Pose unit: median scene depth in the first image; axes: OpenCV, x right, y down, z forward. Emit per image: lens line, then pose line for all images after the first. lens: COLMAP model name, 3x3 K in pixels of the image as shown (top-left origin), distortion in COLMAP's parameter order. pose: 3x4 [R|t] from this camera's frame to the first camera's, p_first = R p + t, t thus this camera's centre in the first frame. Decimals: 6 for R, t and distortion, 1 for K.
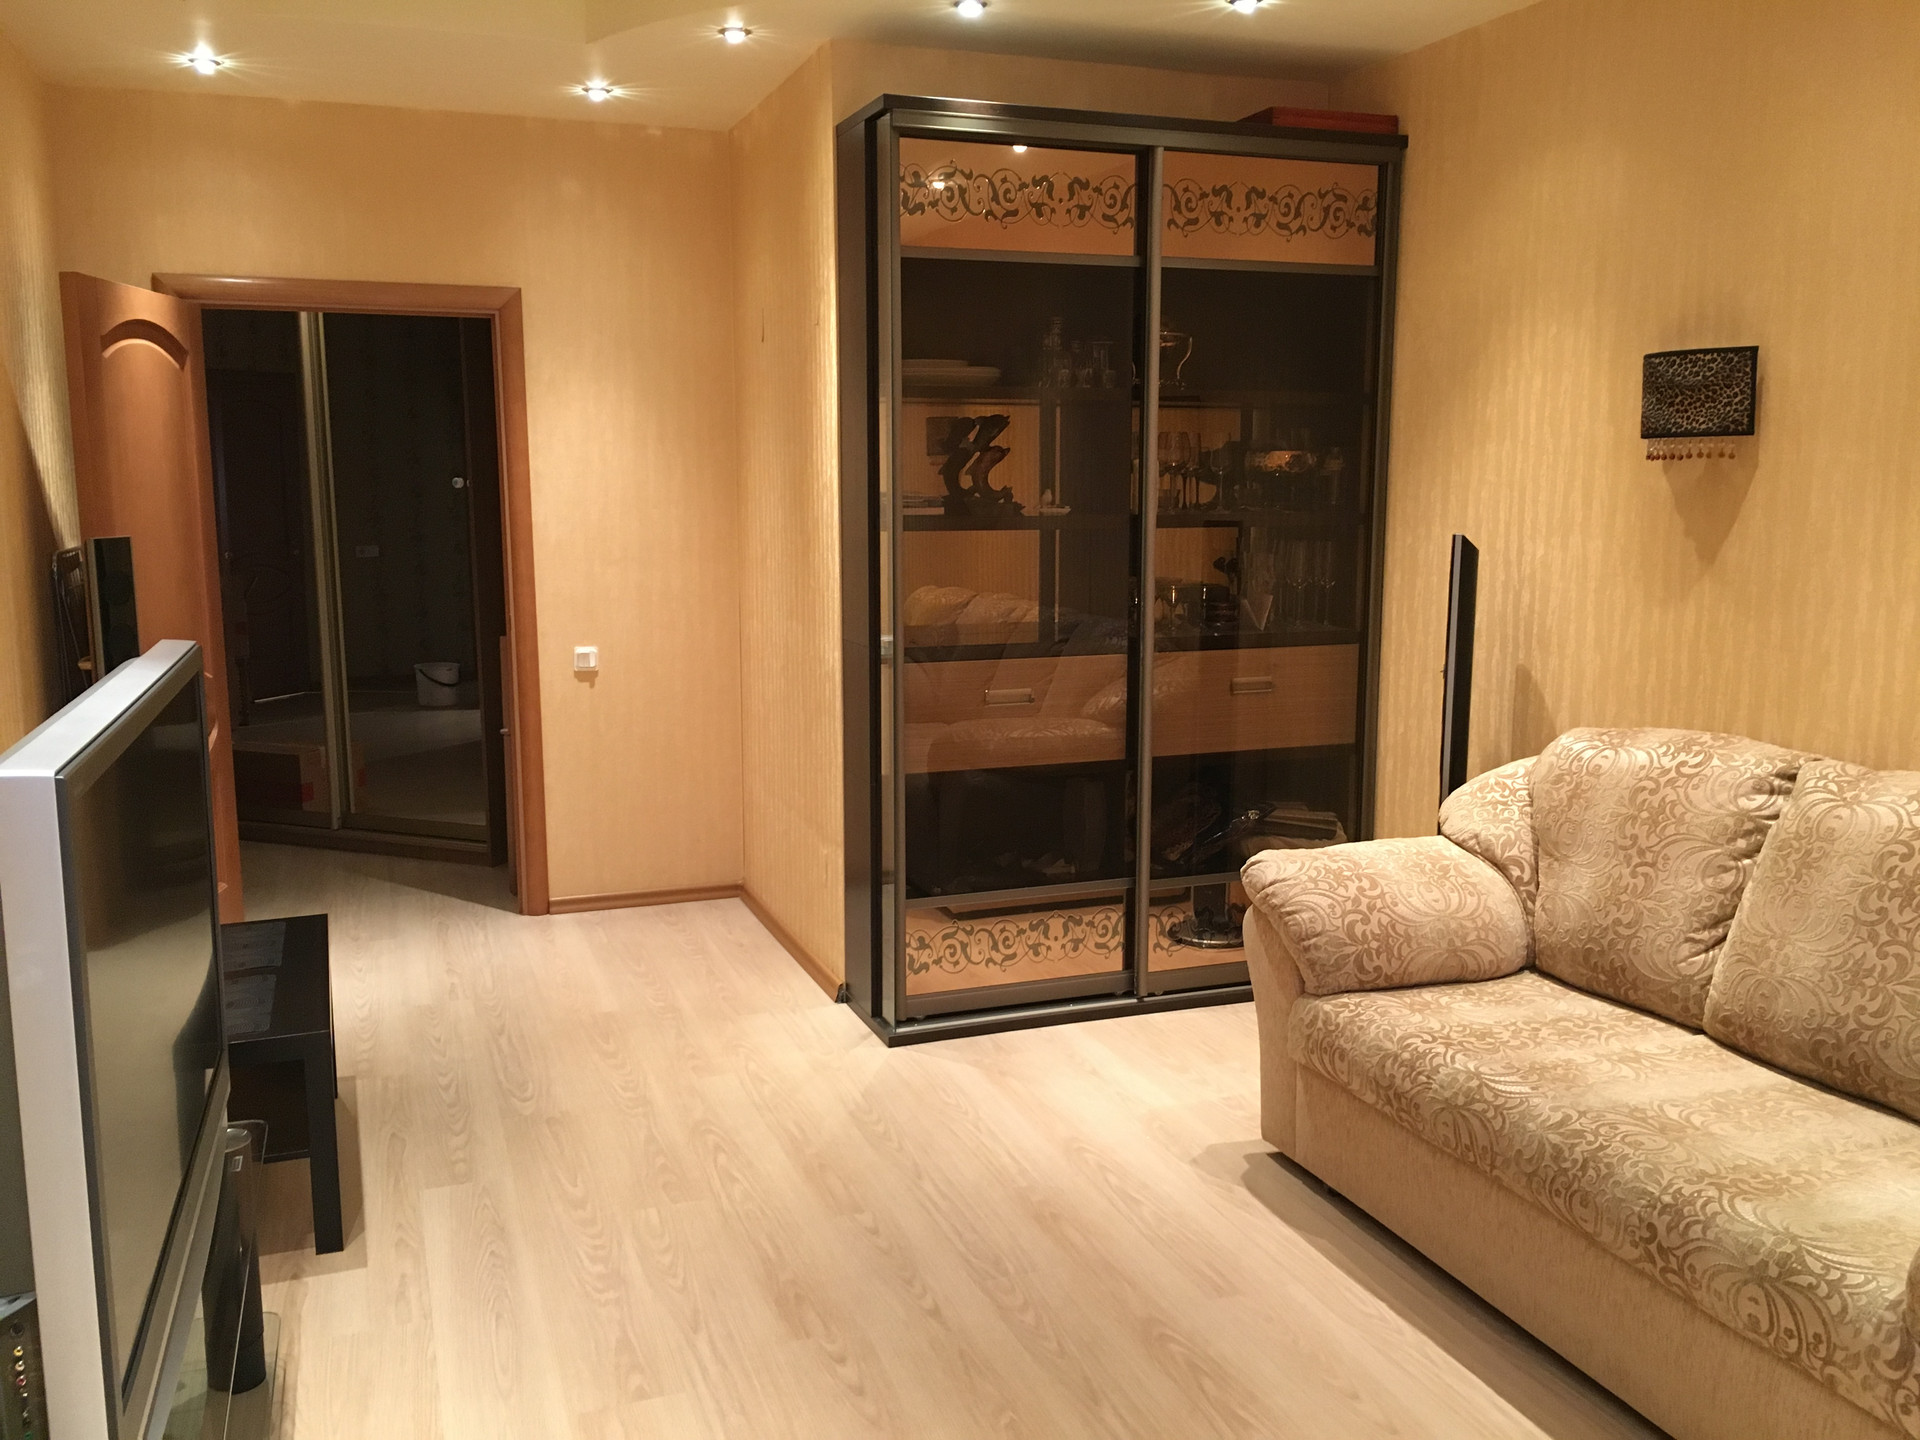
lens RADIAL K [[1634.0, 0, 960.0], [0, 1634.0, 720.0], [0, 0, 1]] dist [0.061792, -0.096193]
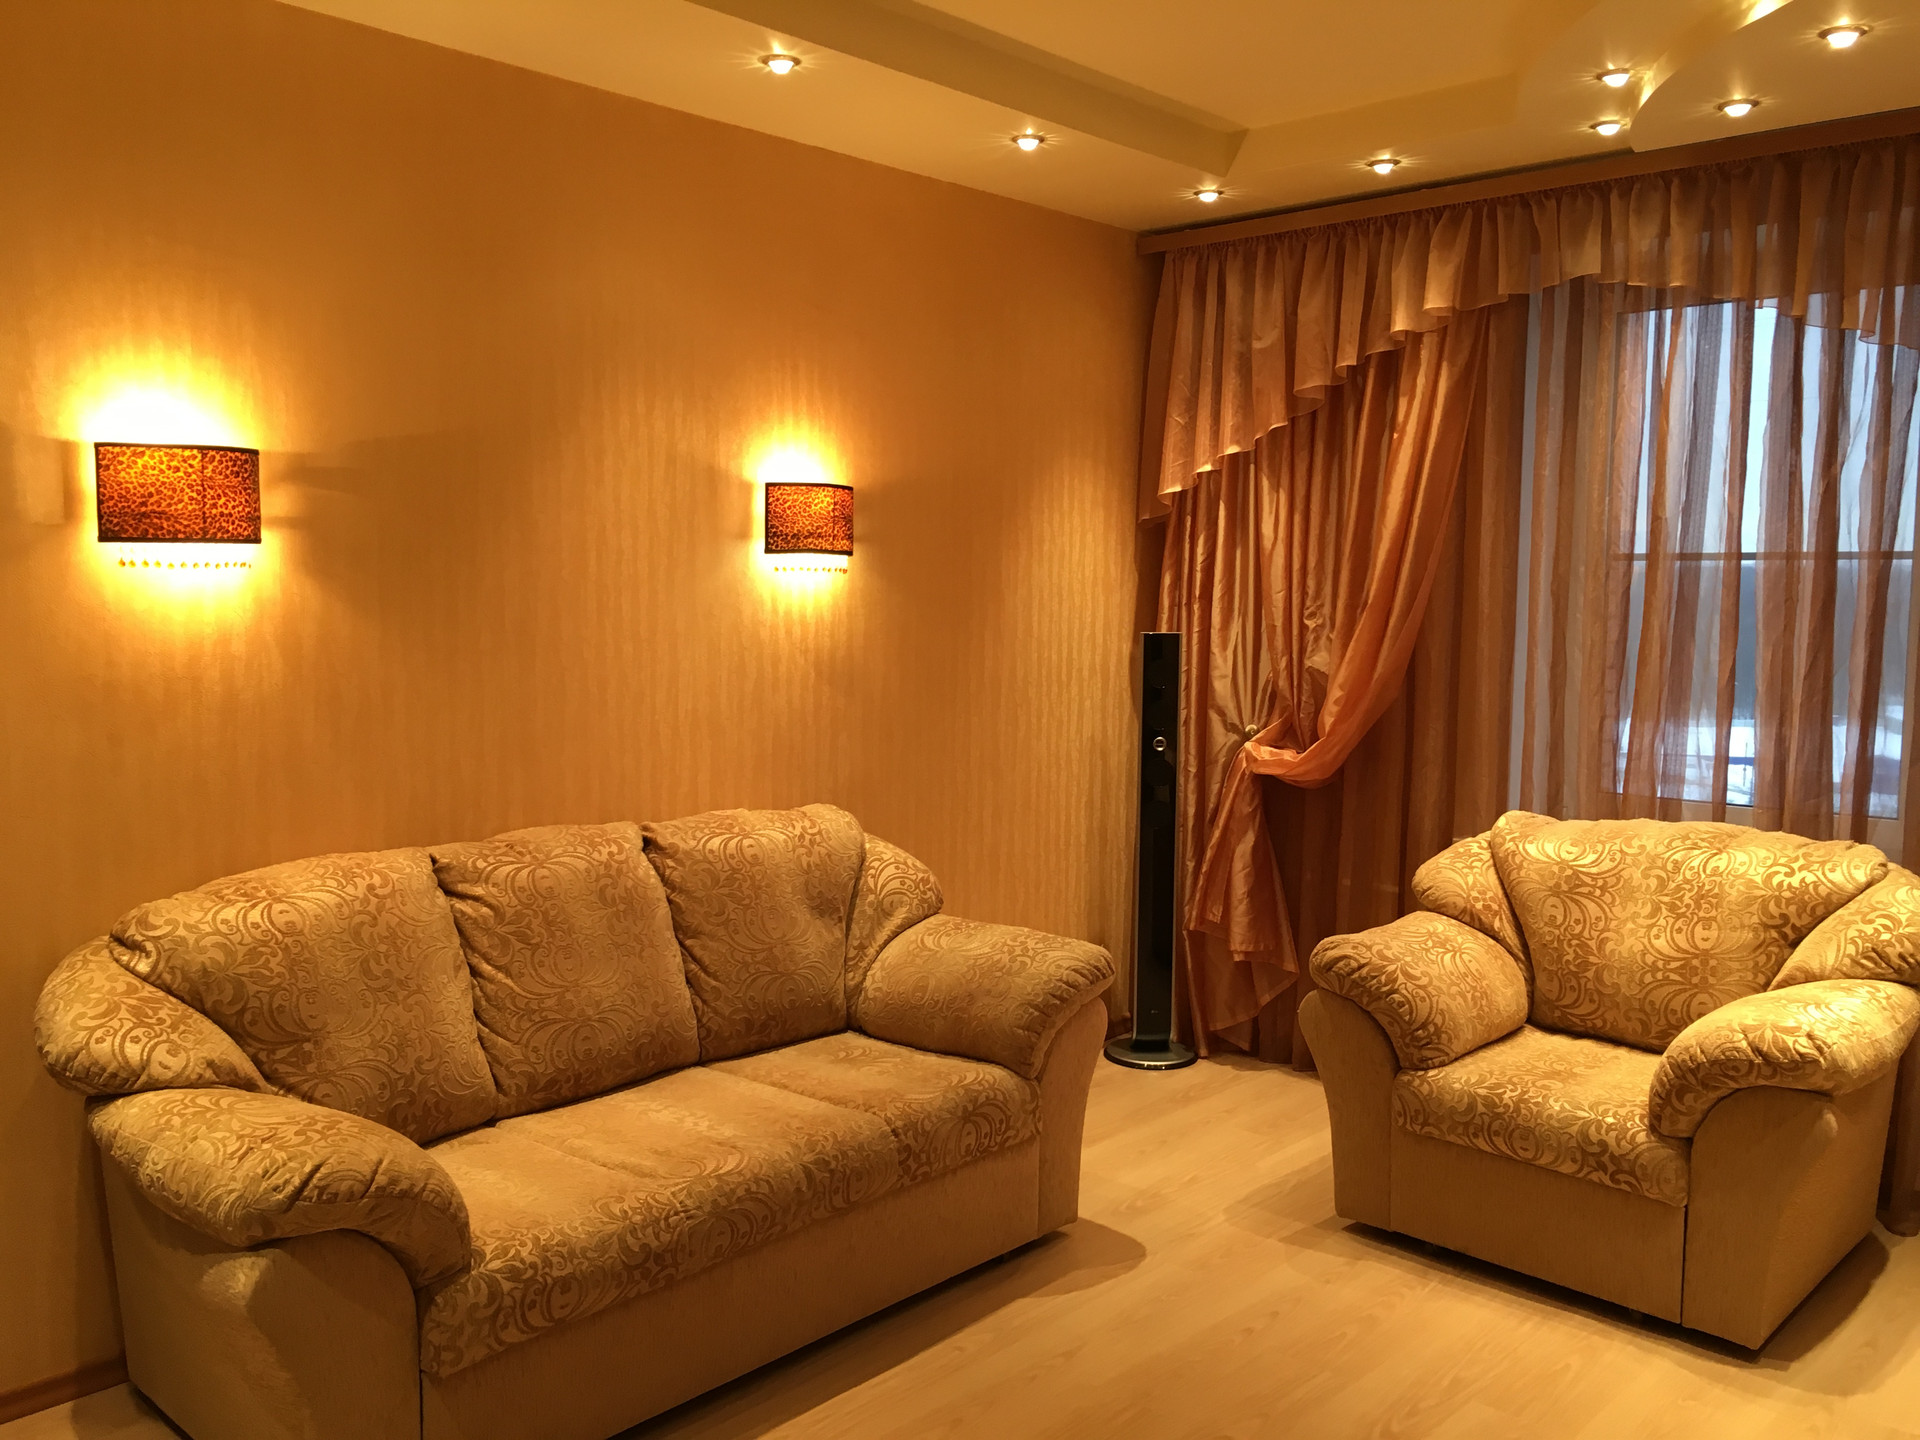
lens RADIAL K [[1634.0, 0, 960.0], [0, 1634.0, 720.0], [0, 0, 1]] dist [0.061792, -0.096193]
pose [[-0.461870, -0.080507, 0.883286, -0.554151], [0.131339, 0.978685, 0.157879, -0.174531], [-0.877169, 0.188930, -0.441451, 1.110588]]
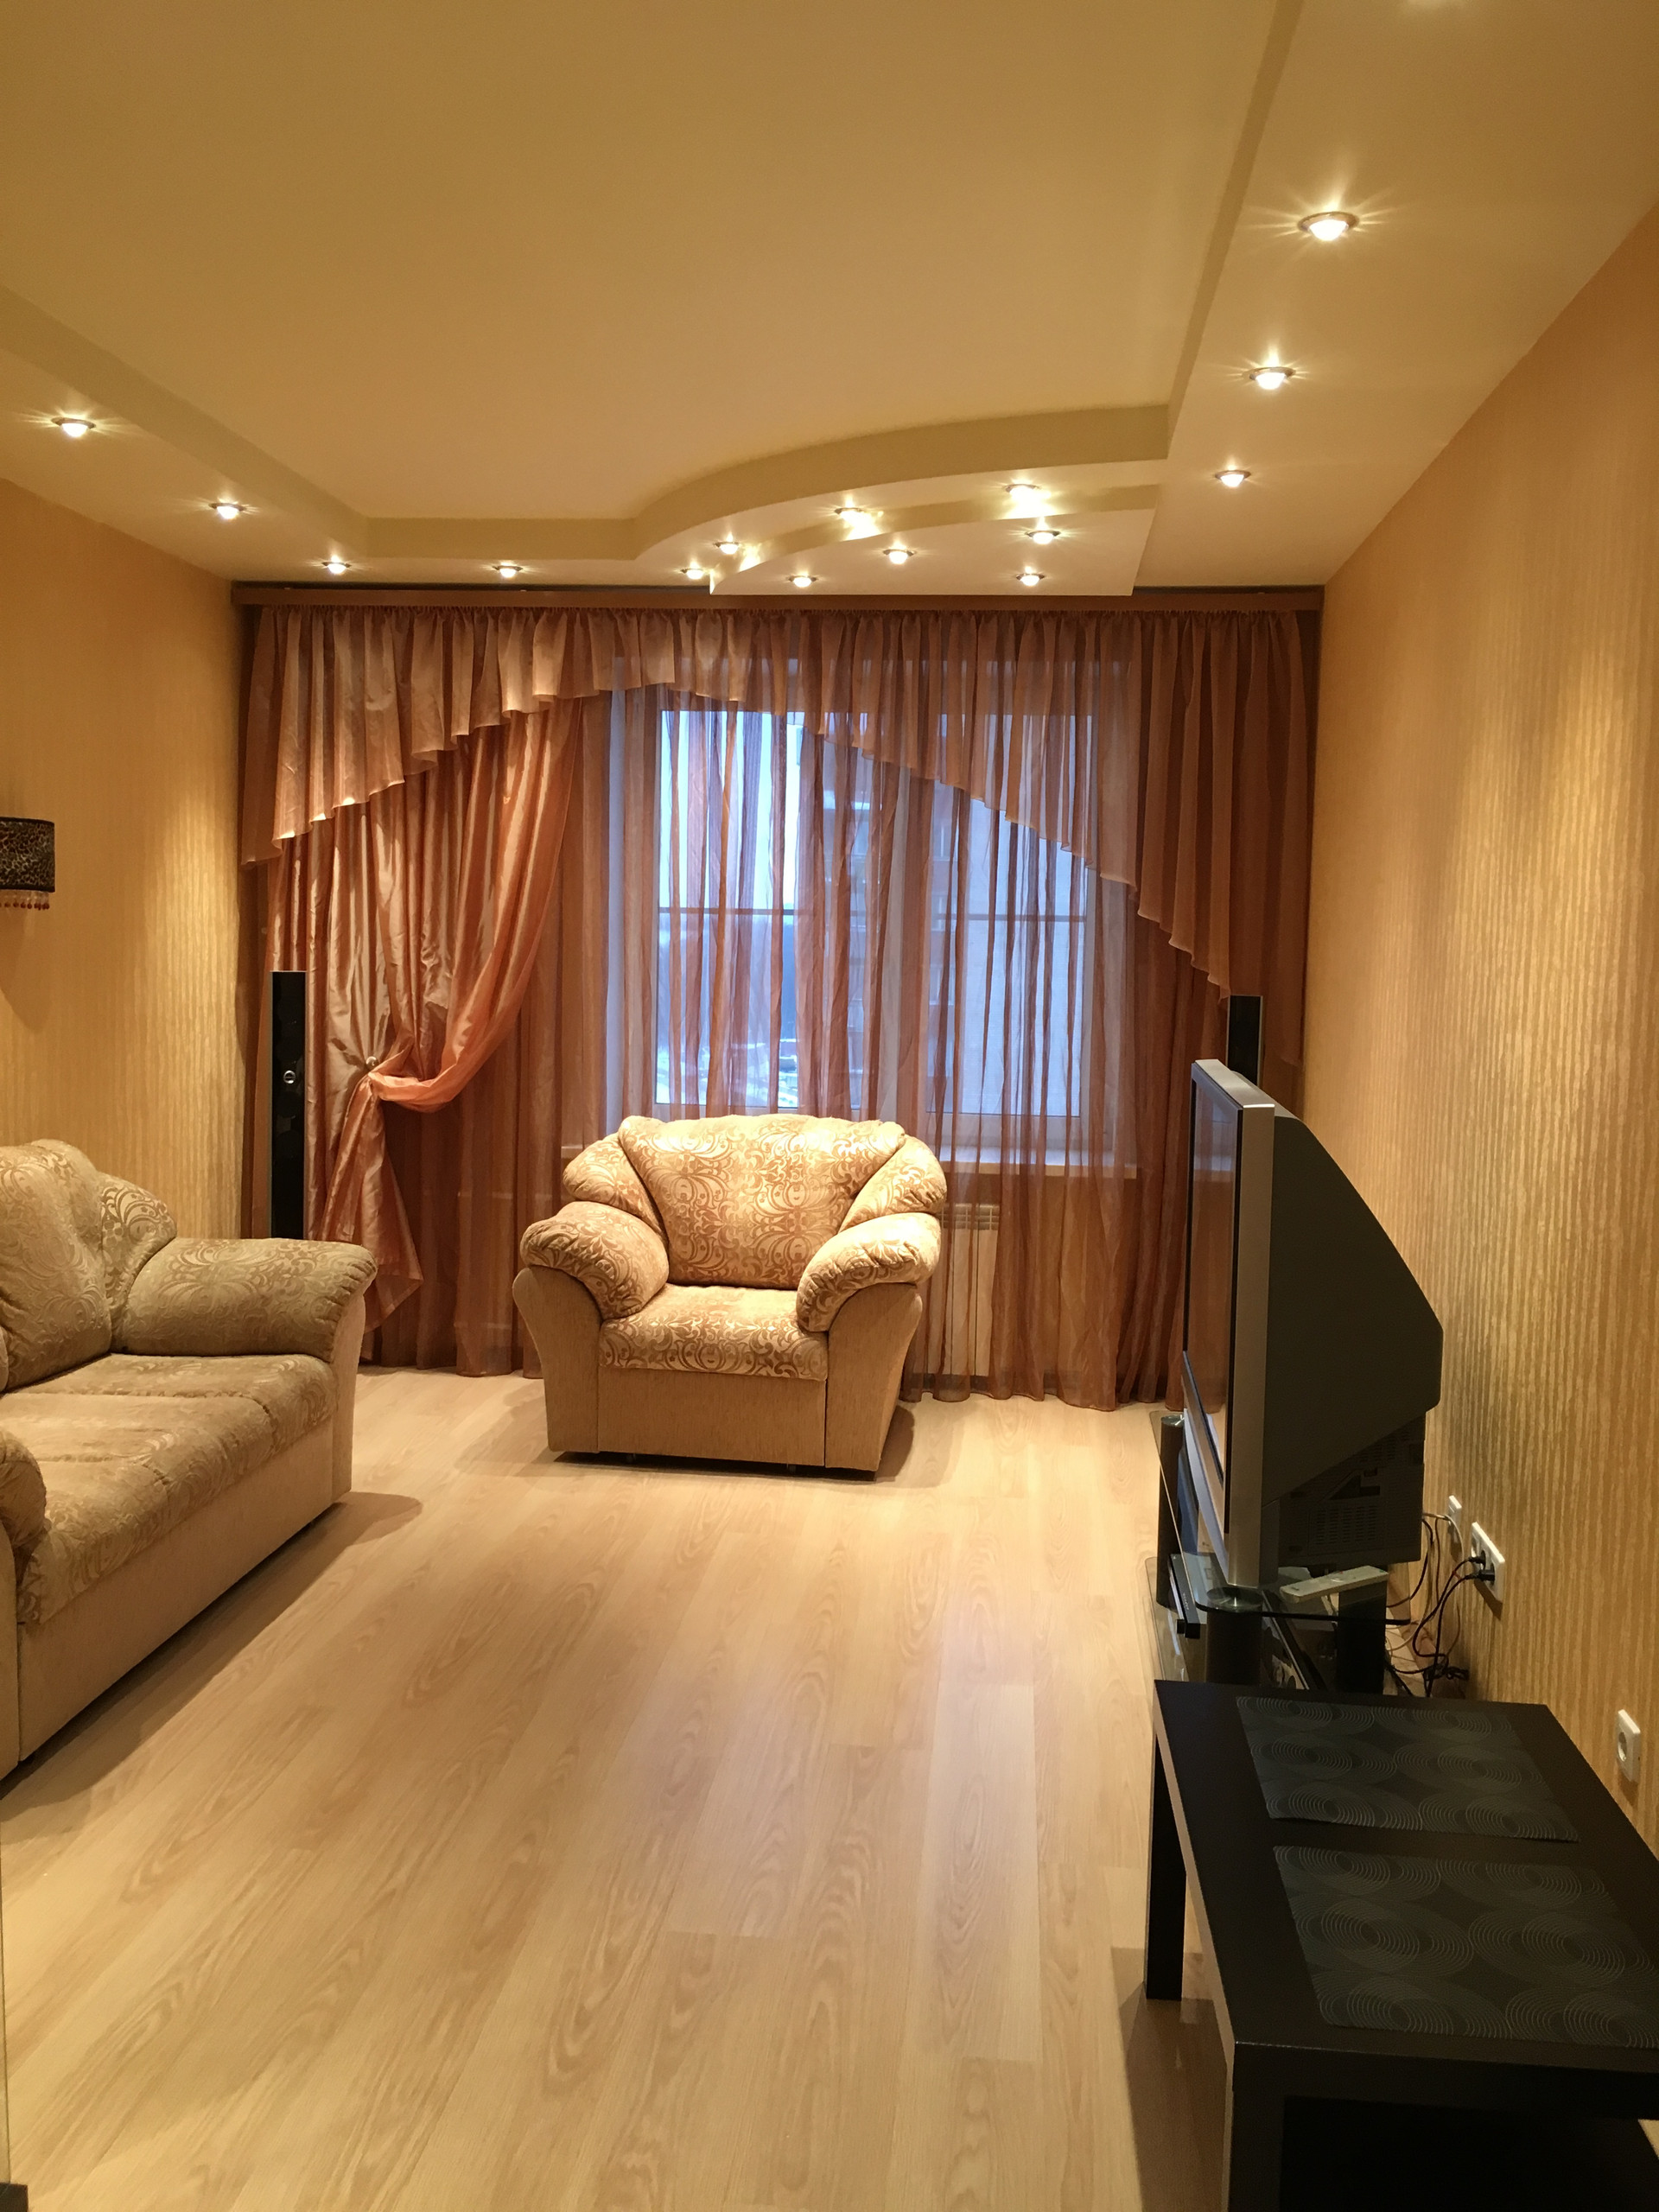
lens RADIAL K [[1882.5, 0, 829.5], [0, 1882.5, 1106.0], [0, 0, 1]] dist [0.061792, -0.096193]
pose [[-0.899476, -0.058342, 0.433058, -0.575913], [0.046500, 0.972639, 0.227618, -0.256833], [-0.434489, 0.224875, -0.872153, 1.666871]]
